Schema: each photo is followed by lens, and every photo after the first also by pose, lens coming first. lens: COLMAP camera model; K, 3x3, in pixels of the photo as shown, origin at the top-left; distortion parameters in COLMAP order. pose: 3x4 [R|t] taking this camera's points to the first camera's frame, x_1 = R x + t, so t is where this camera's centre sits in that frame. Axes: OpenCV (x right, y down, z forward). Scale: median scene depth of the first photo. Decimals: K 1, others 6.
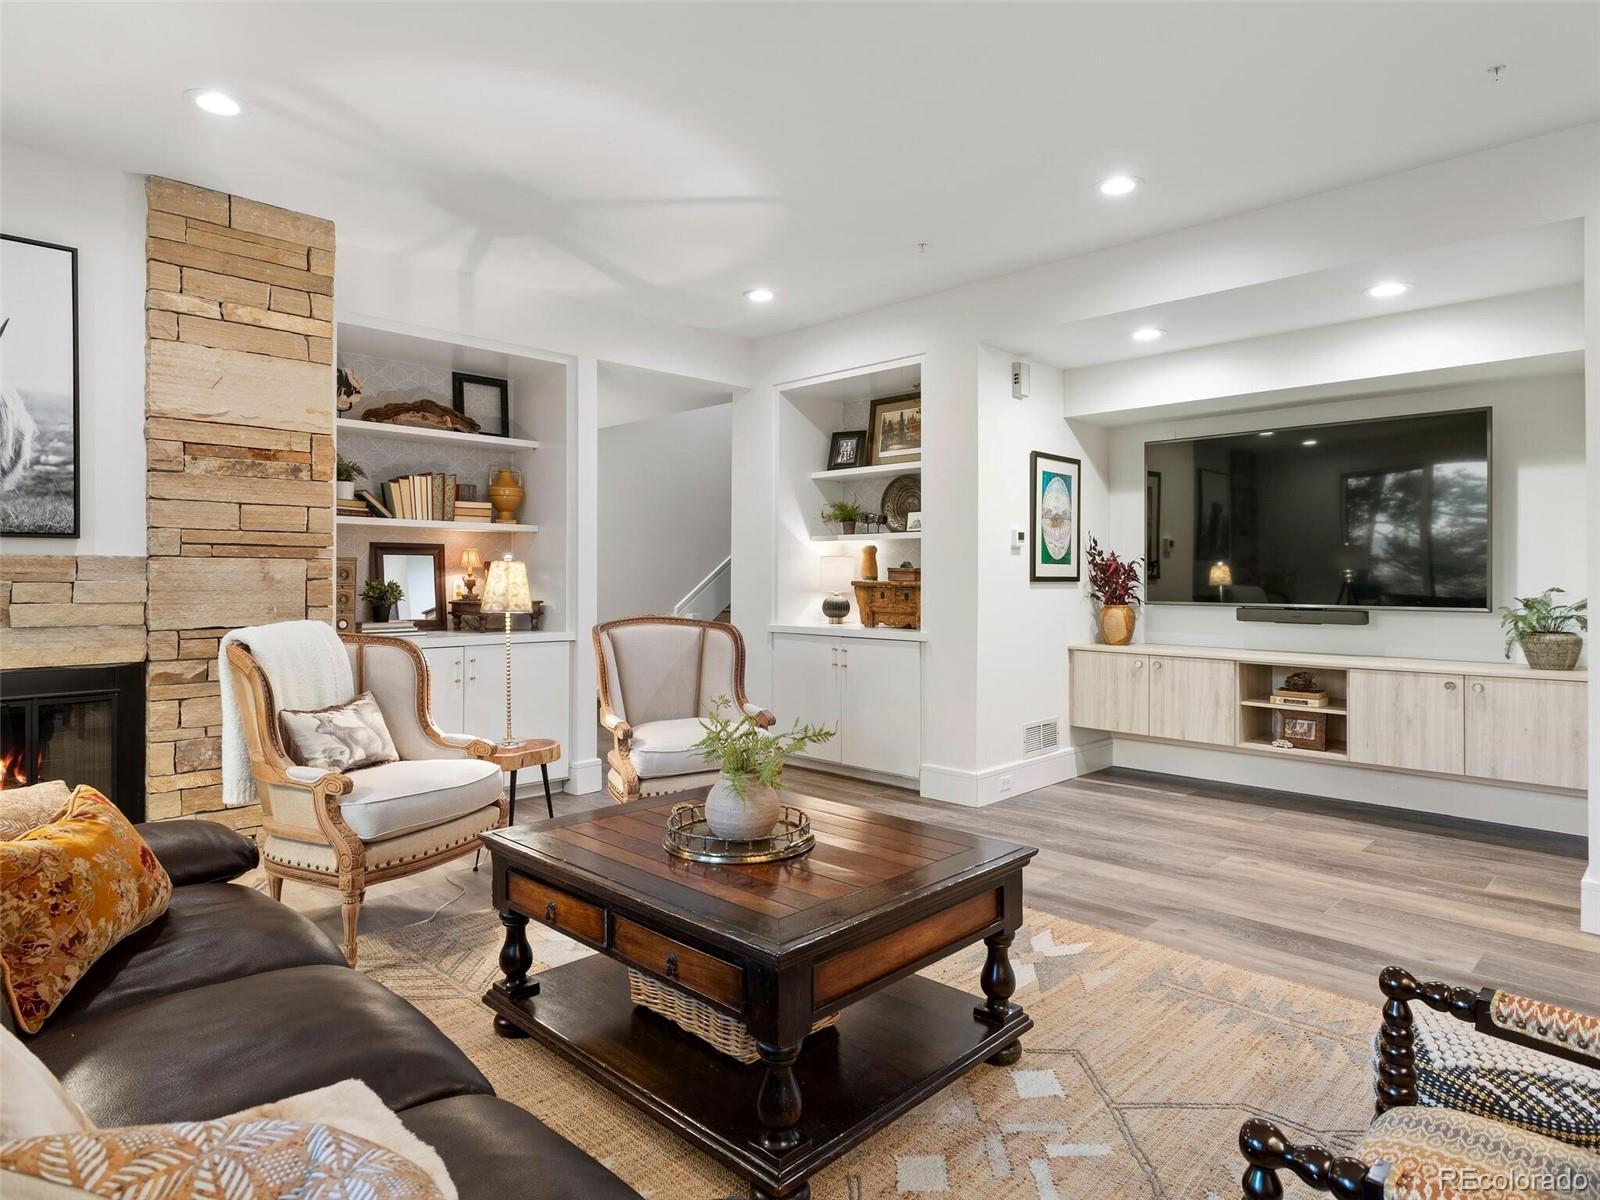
lens RADIAL K [[936.6, 0, 792.5], [0, 936.6, 575.3], [0, 0, 1]] dist [-0.001722, -0.000129]
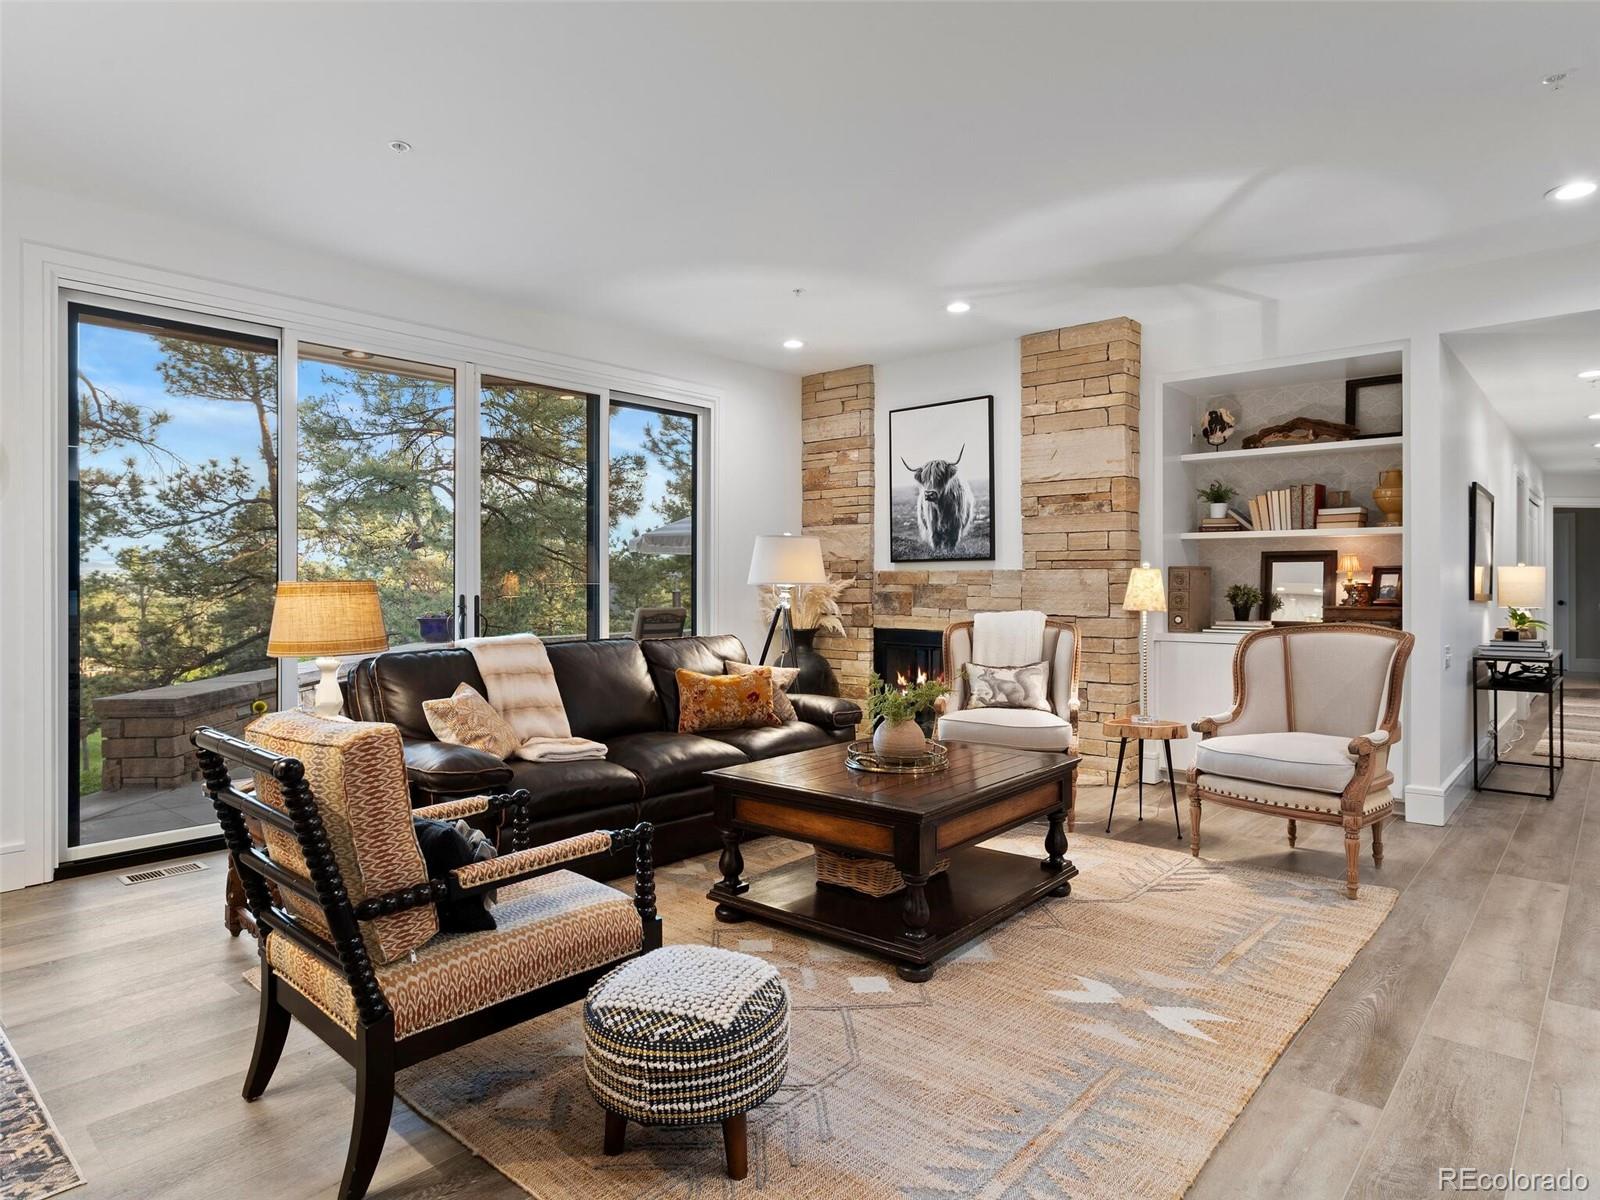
lens RADIAL K [[936.6, 0, 799.8], [0, 936.6, 591.9], [0, 0, 1]] dist [-0.001722, -0.000129]
pose [[0.058217, 0.009265, -0.998261, 0.906677], [0.001482, 0.999955, 0.009367, 0.003178], [0.998303, -0.002025, 0.058201, 0.503566]]
